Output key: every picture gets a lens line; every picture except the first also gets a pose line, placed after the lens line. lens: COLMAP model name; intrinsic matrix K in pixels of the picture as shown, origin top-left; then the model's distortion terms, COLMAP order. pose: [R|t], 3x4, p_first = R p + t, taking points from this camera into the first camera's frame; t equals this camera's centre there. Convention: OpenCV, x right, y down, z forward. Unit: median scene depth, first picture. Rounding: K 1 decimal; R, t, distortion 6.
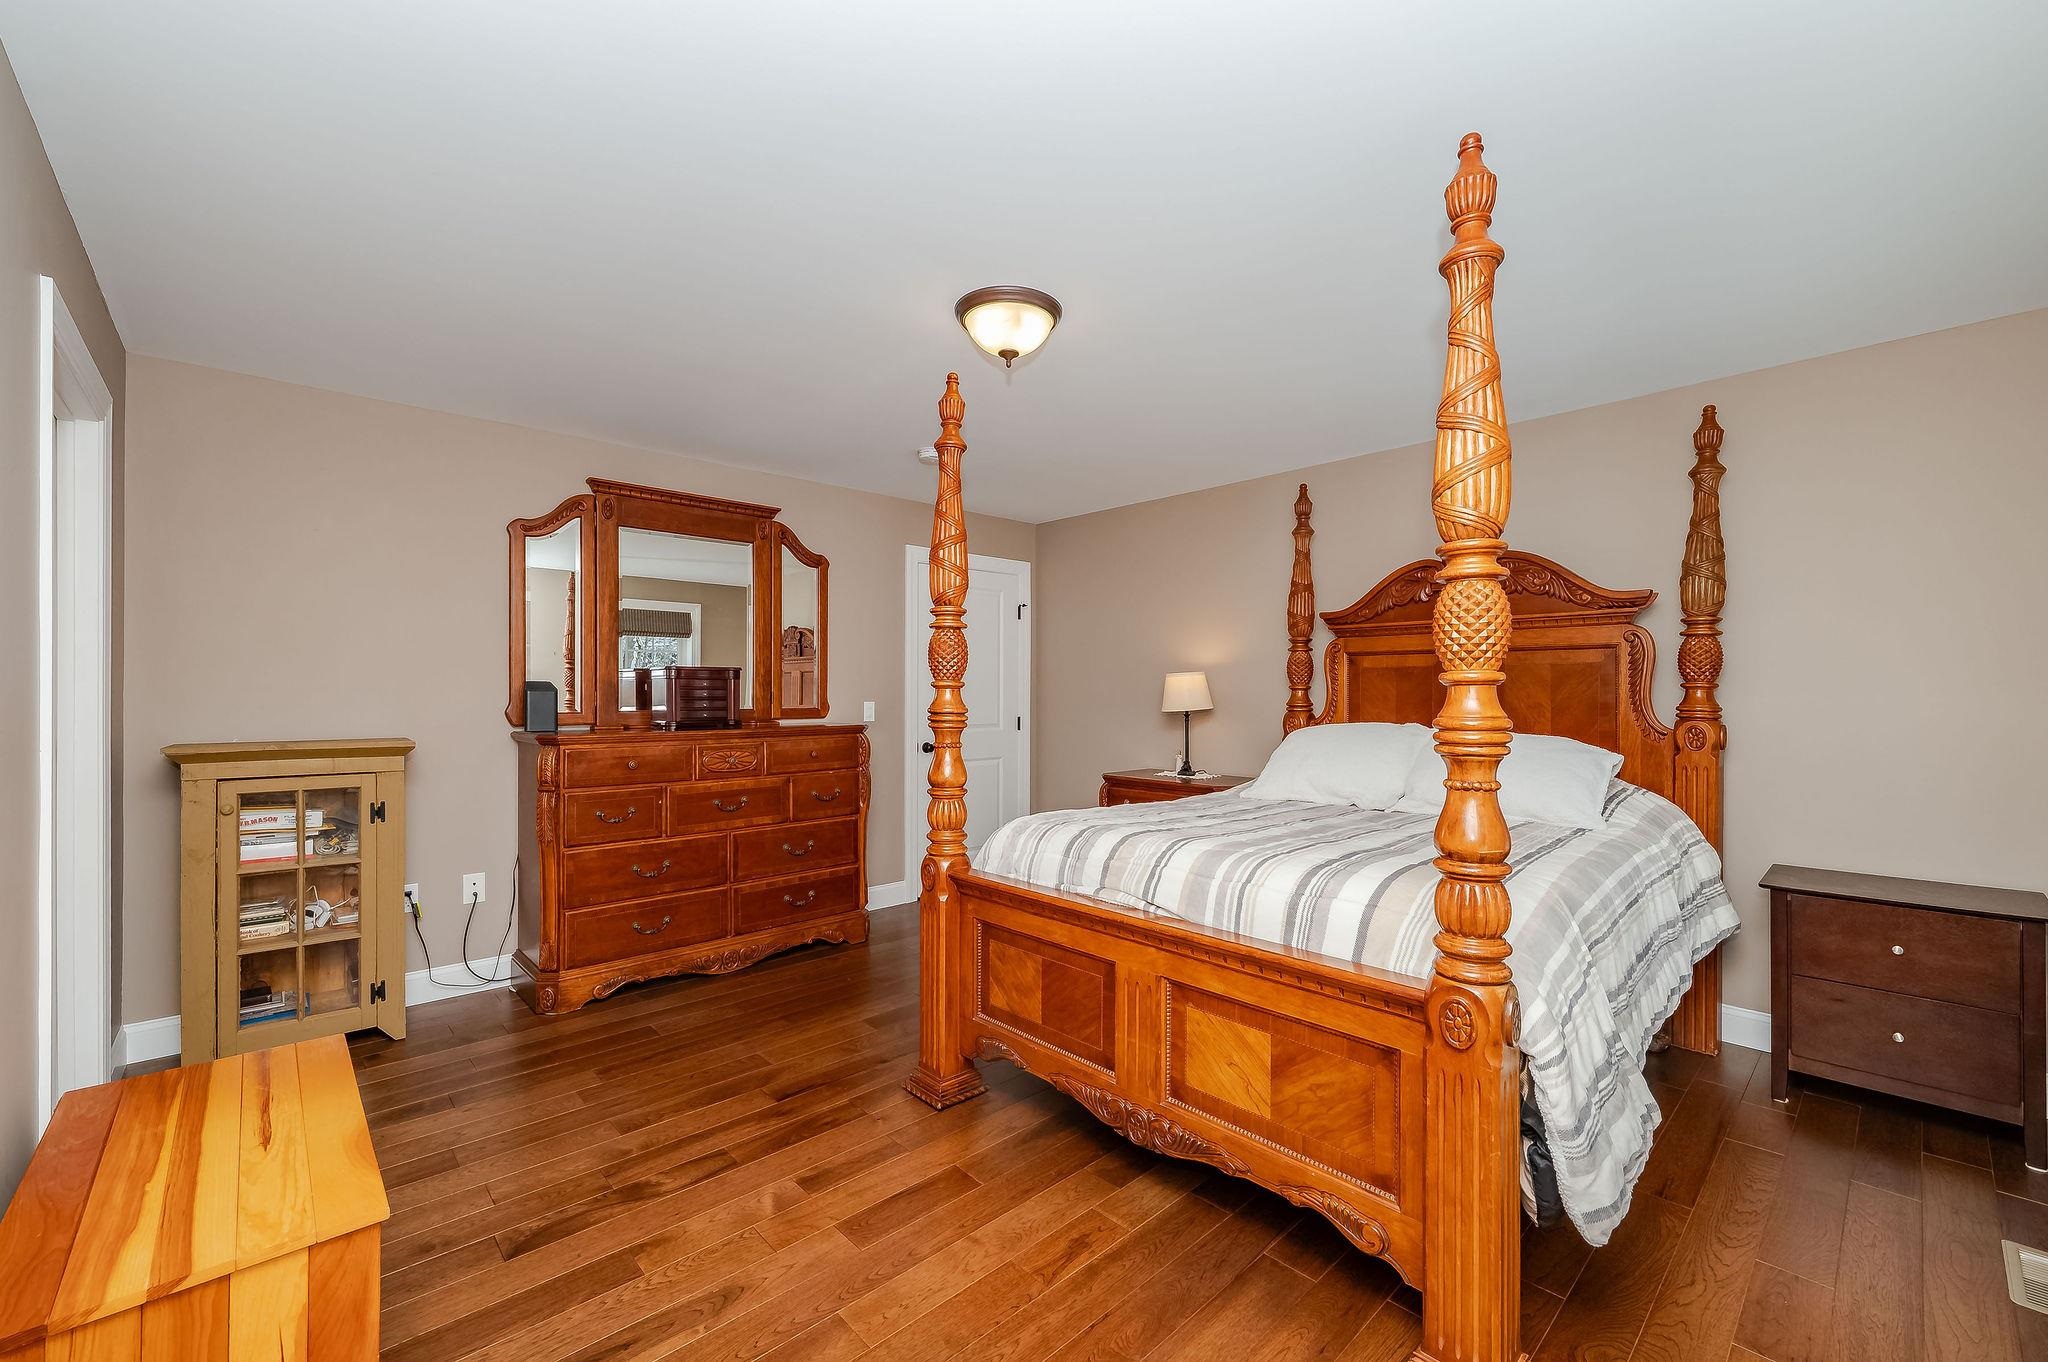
lens RADIAL K [[818.8, 0, 1027.2], [0, 818.8, 683.0], [0, 0, 1]] dist [0.002410, -0.000573]
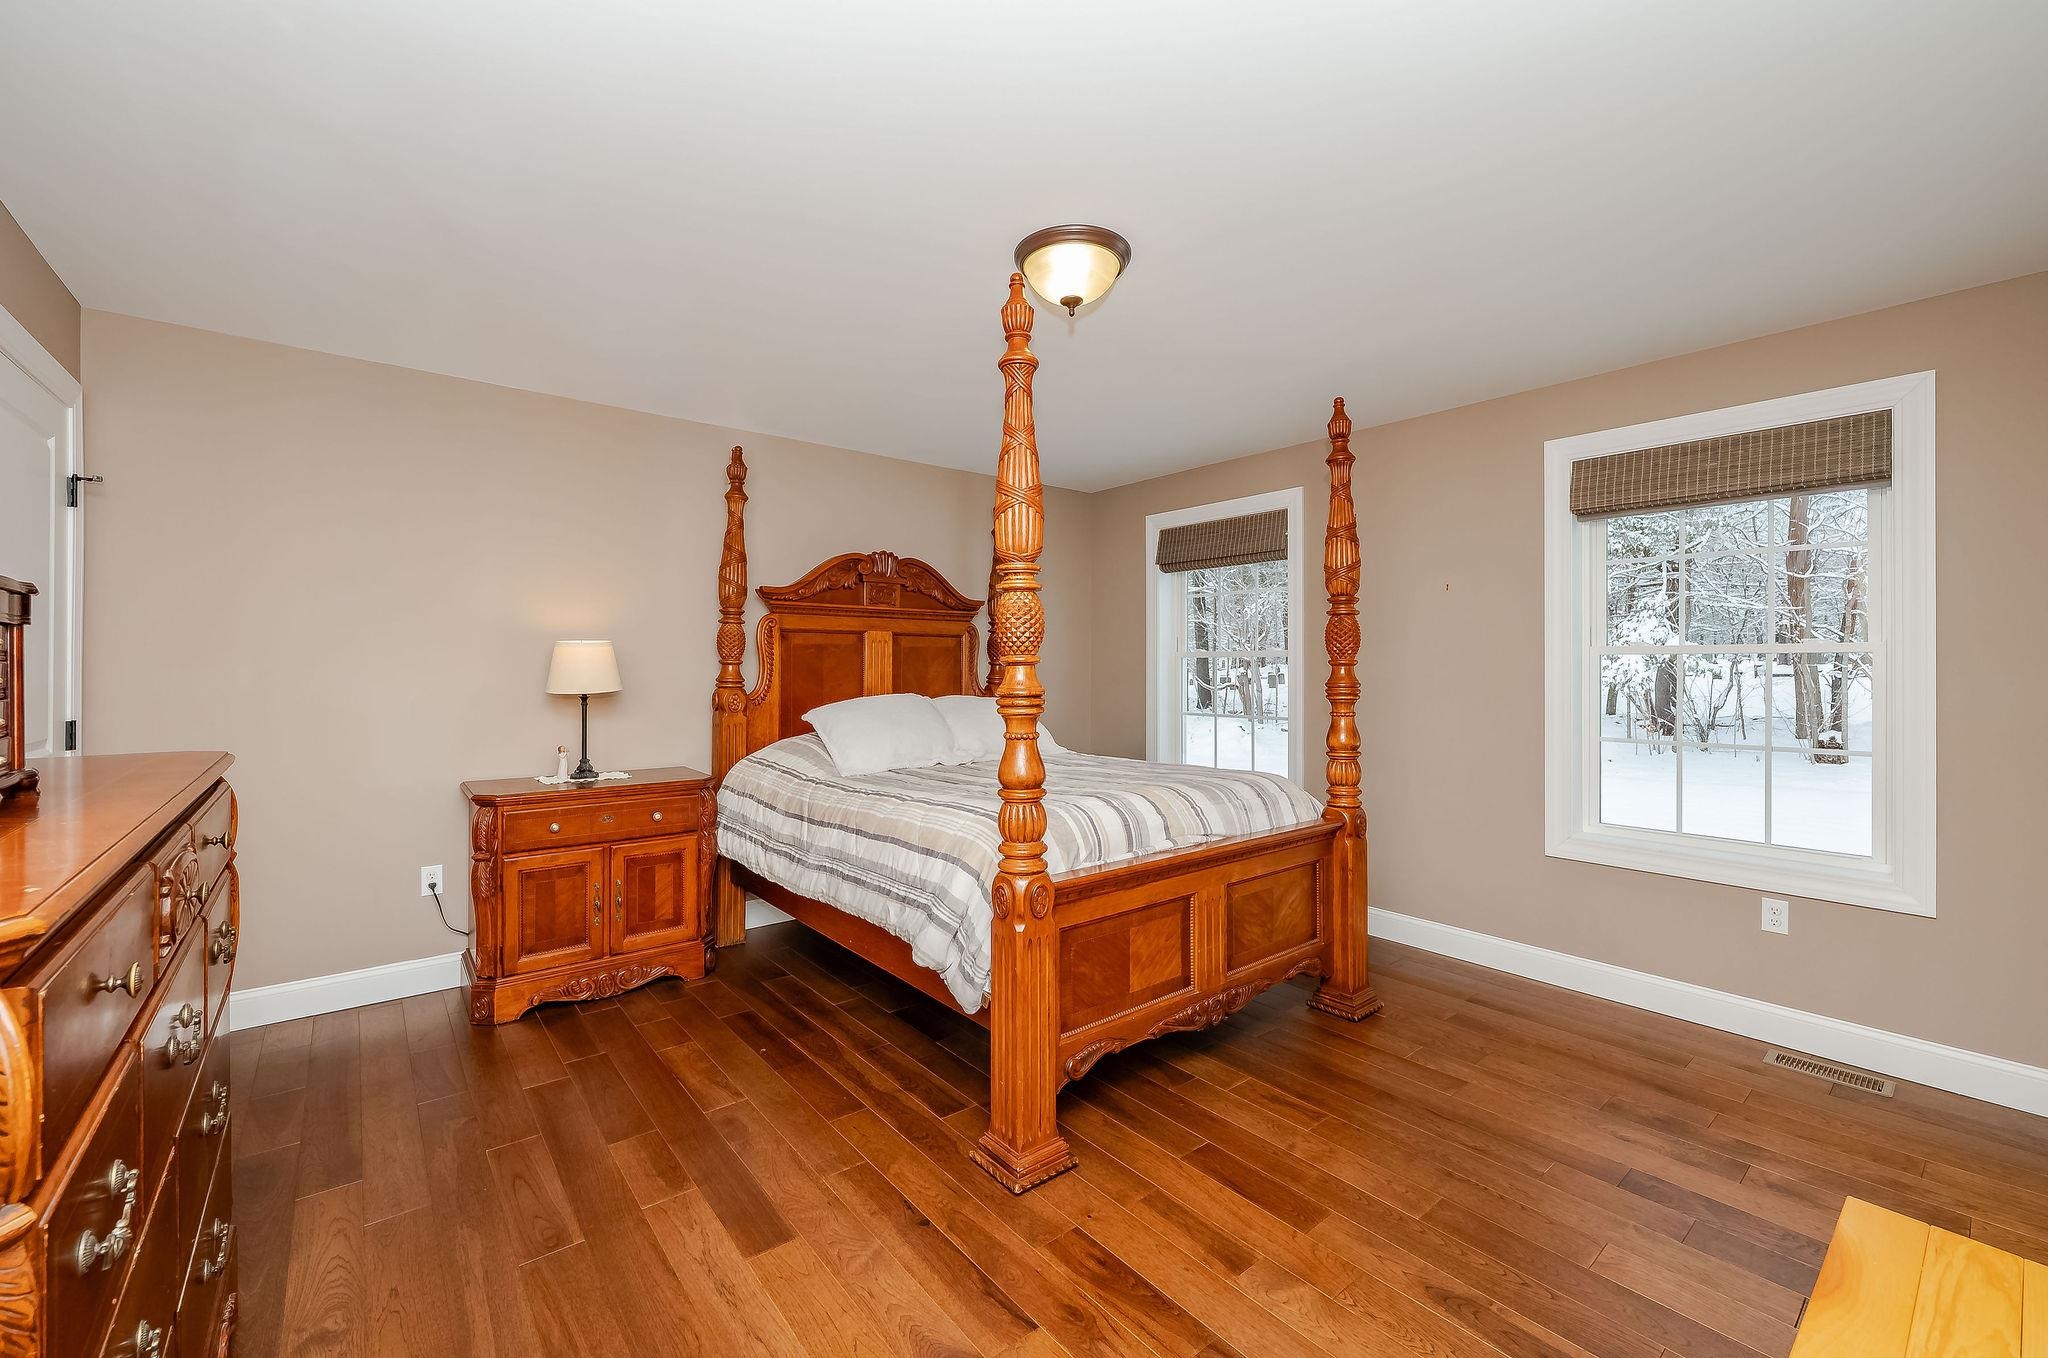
lens RADIAL K [[818.8, 0, 1020.6], [0, 818.8, 671.2], [0, 0, 1]] dist [0.002410, -0.000573]
pose [[0.076867, -0.005904, 0.997024, -0.572384], [-0.011772, 0.999907, 0.006828, 0.005171], [-0.996972, -0.012261, 0.076790, 0.602412]]
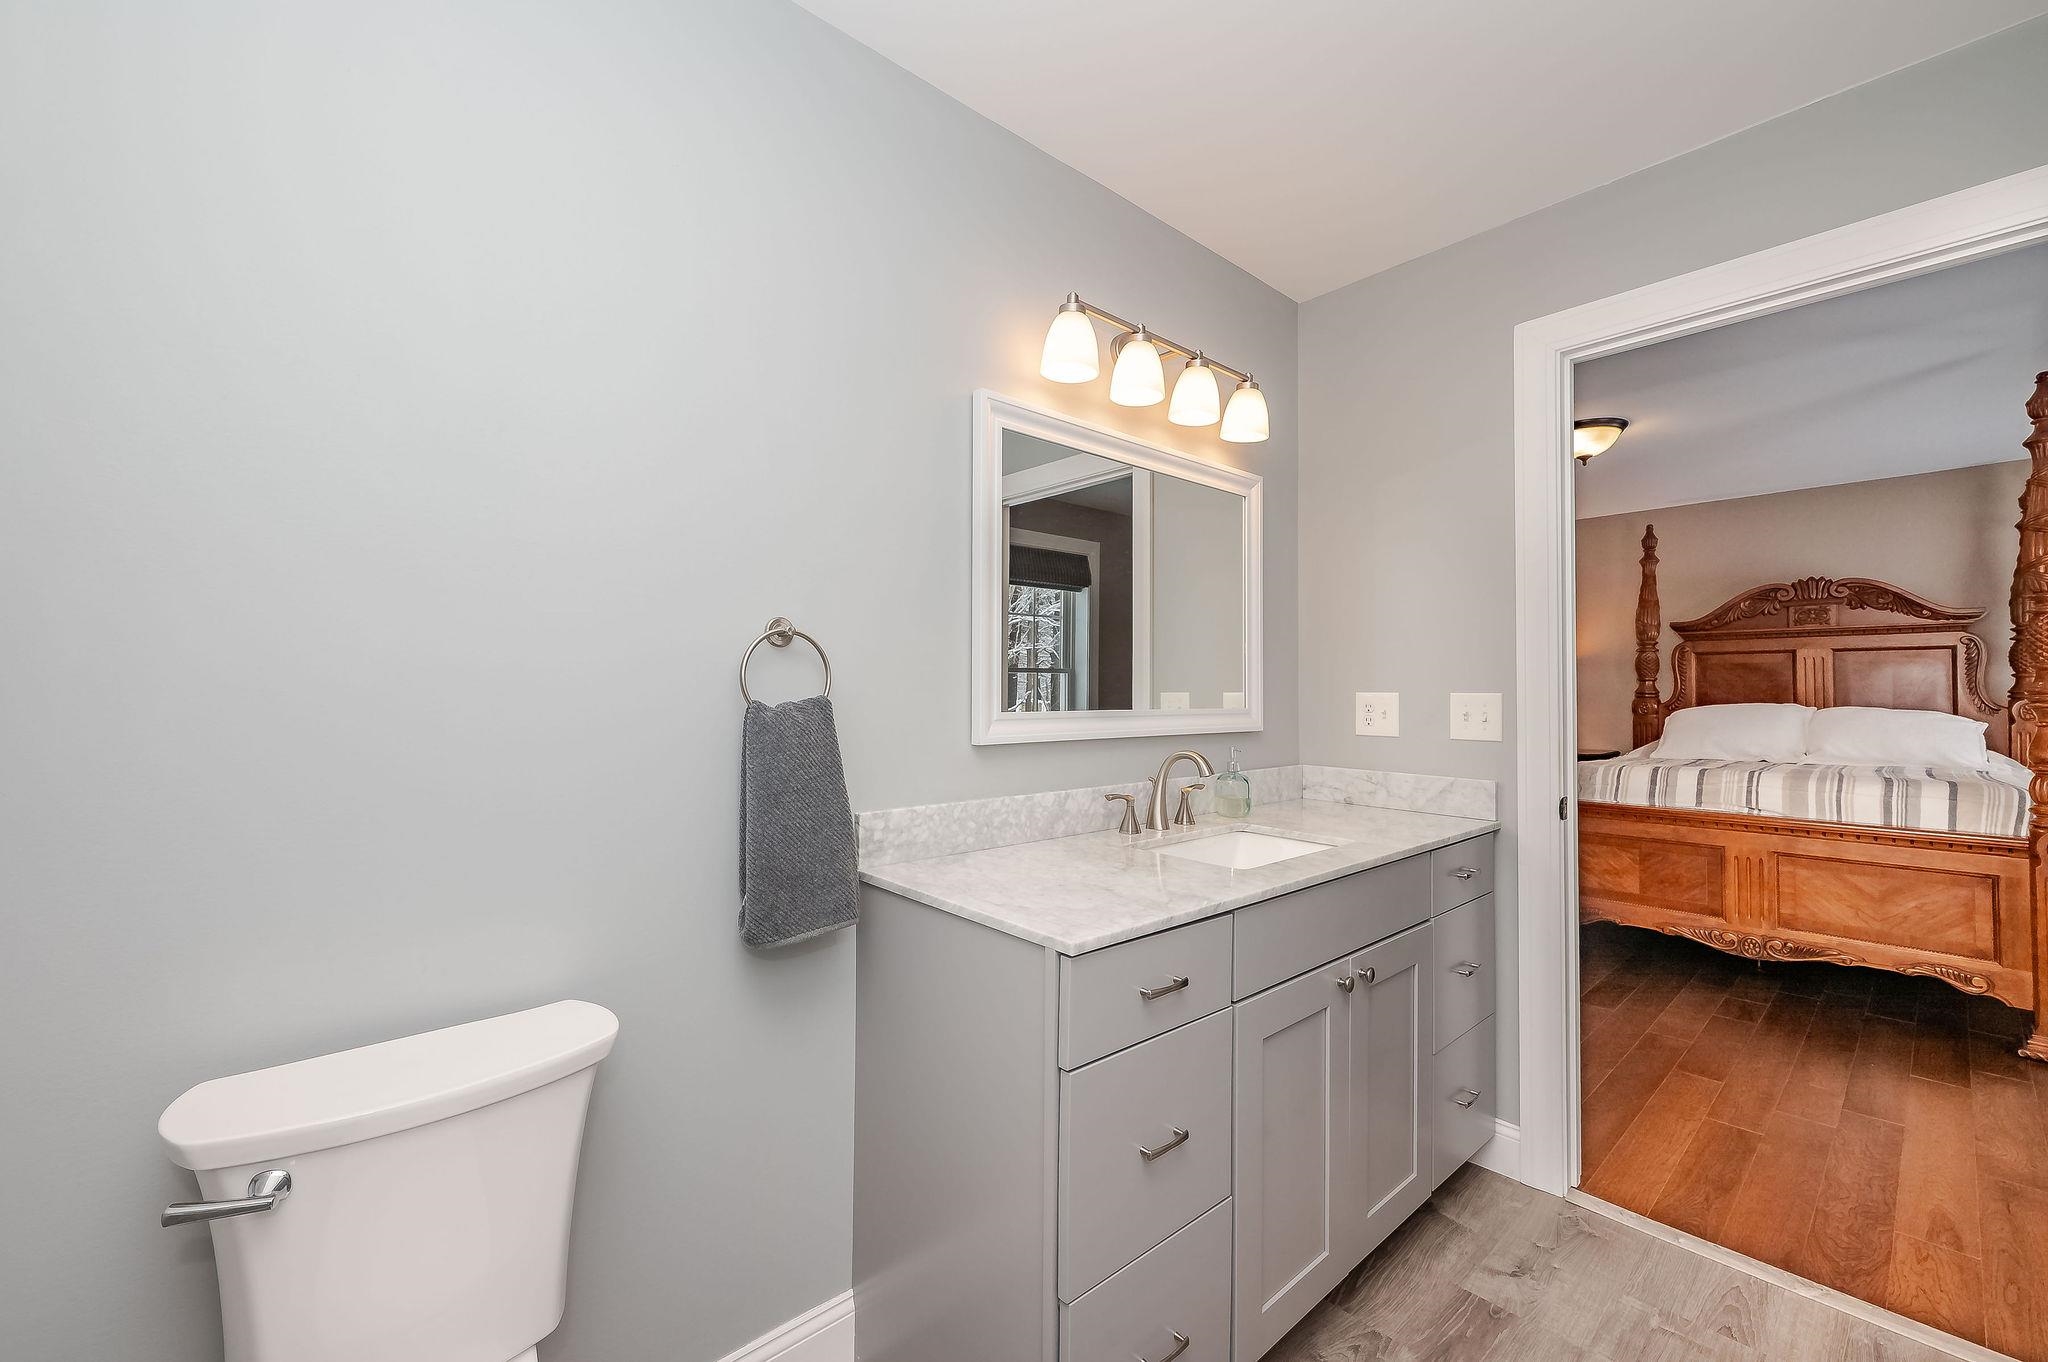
lens RADIAL K [[818.8, 0, 1035.3], [0, 818.8, 670.8], [0, 0, 1]] dist [0.002410, -0.000573]
pose [[0.999831, 0.000642, -0.018386, -0.612651], [-0.001009, 0.999800, -0.019958, 0.018274], [0.018369, 0.019973, 0.999632, -0.314213]]
